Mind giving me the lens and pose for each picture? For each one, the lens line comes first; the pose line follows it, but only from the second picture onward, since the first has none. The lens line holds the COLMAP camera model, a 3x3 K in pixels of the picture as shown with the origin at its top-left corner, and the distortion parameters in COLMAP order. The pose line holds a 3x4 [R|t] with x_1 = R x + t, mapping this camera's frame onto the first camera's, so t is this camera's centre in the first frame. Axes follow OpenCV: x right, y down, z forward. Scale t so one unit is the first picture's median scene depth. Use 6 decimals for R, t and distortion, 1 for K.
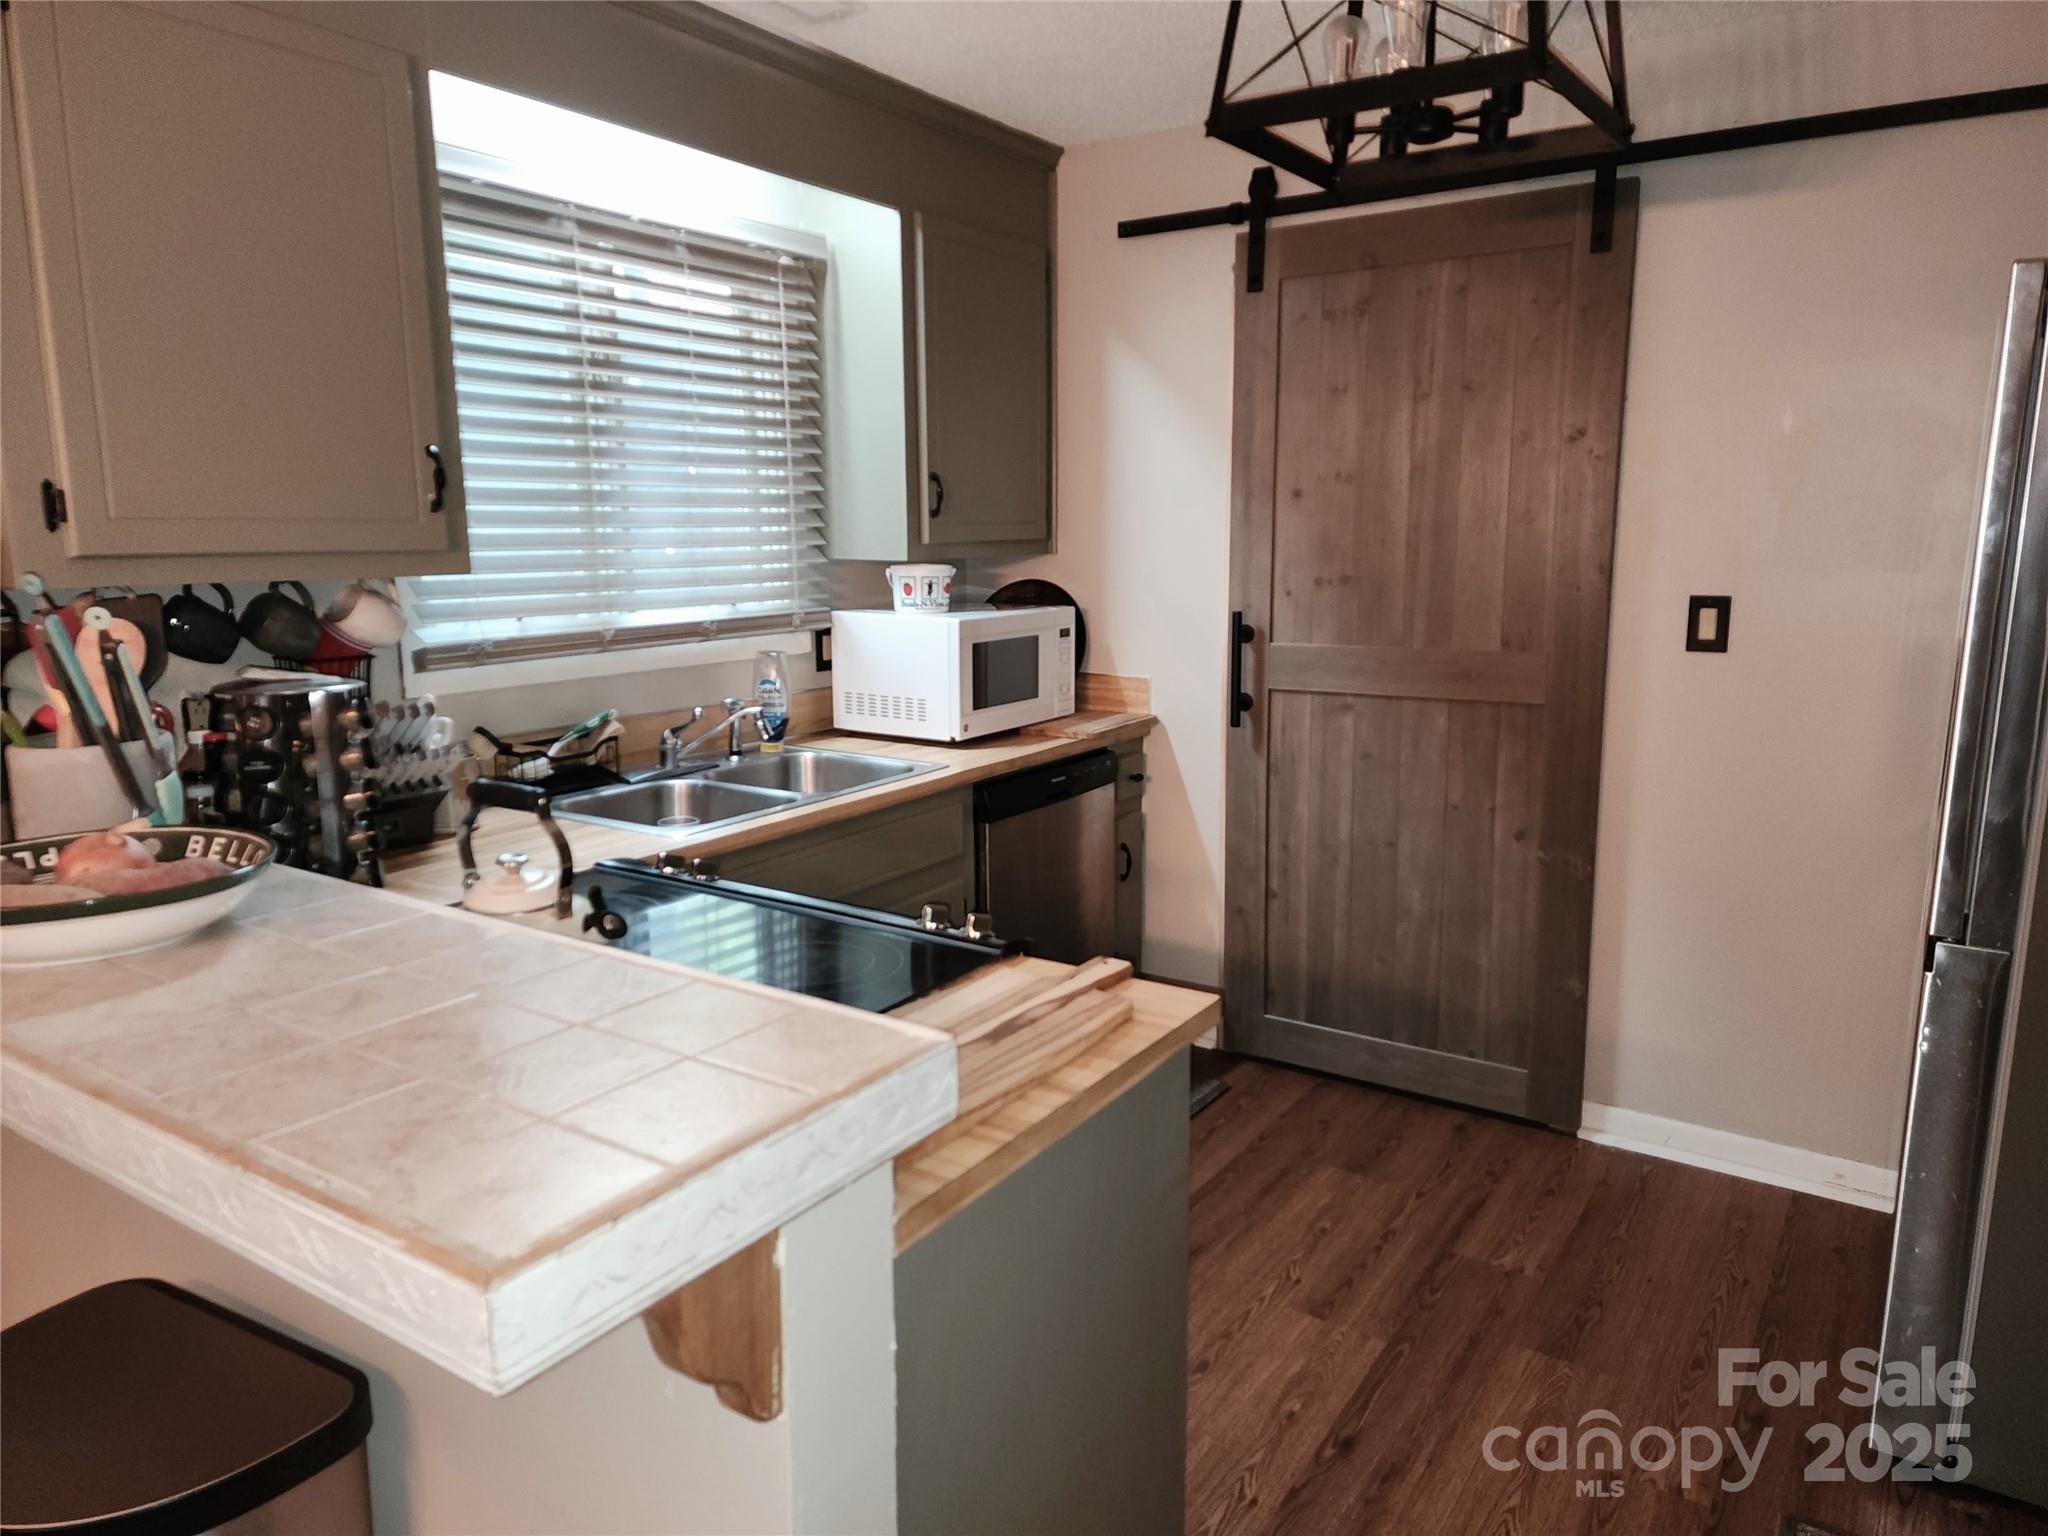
lens RADIAL K [[1363.4, 0, 1018.9], [0, 1363.4, 776.2], [0, 0, 1]] dist [0.052408, -0.027402]
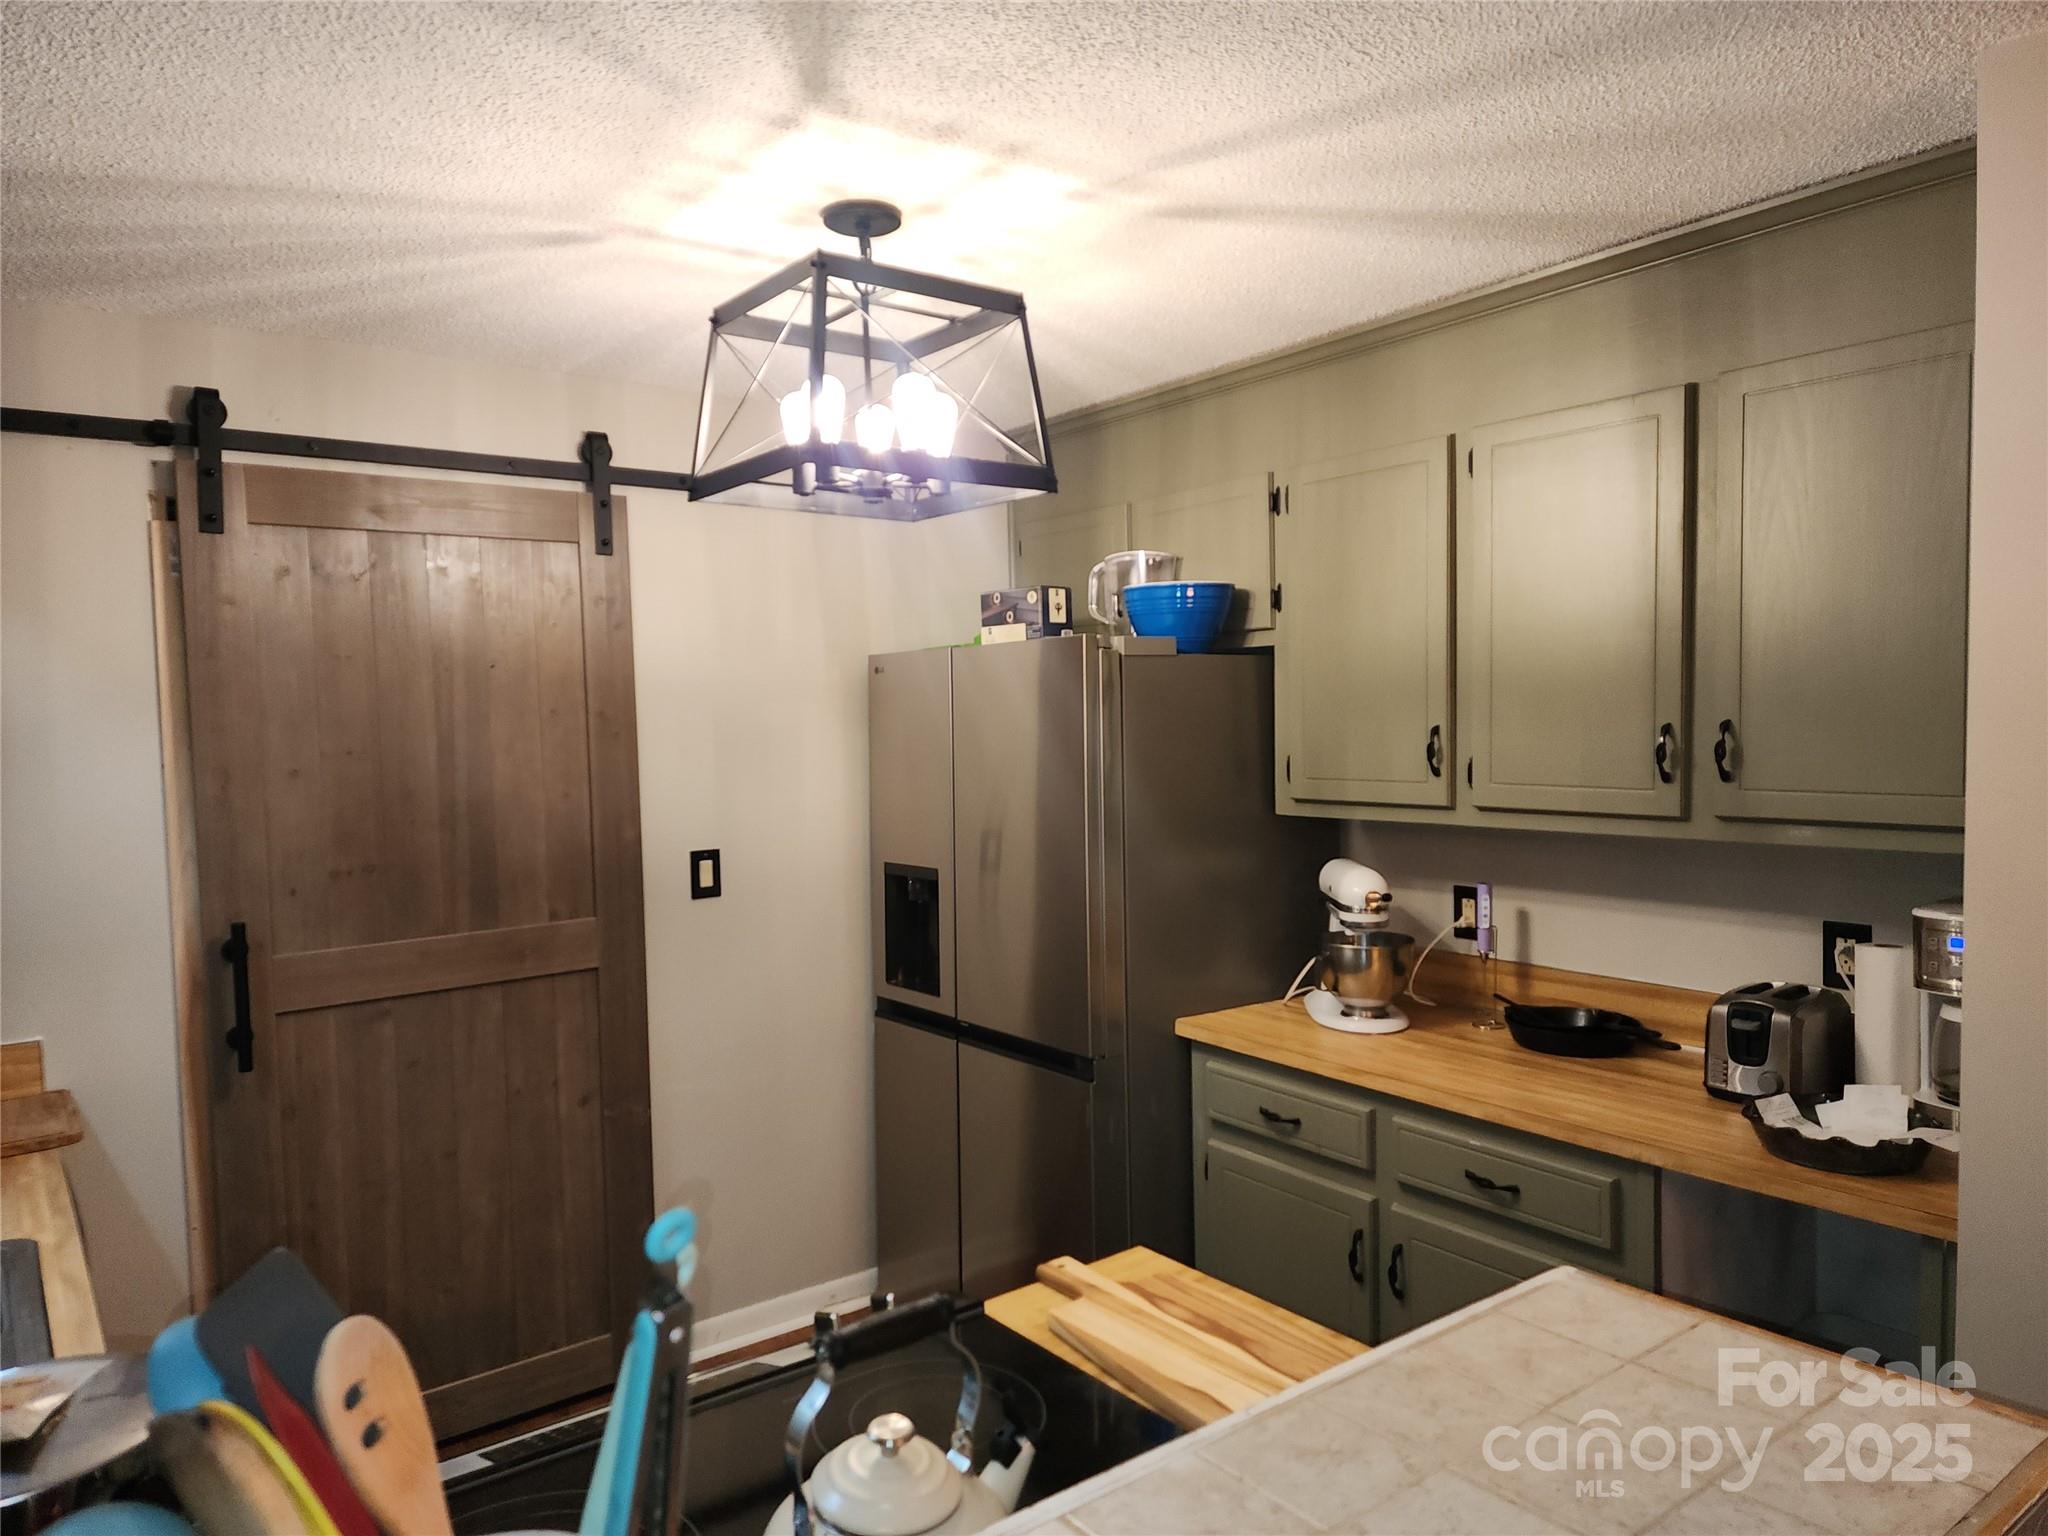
lens RADIAL K [[1363.4, 0, 1013.9], [0, 1363.4, 769.9], [0, 0, 1]] dist [0.052408, -0.027402]
pose [[0.332179, -0.039944, 0.942370, -0.461843], [0.194952, 0.980437, -0.027162, -0.104314], [-0.922849, 0.192740, 0.333468, 0.324753]]
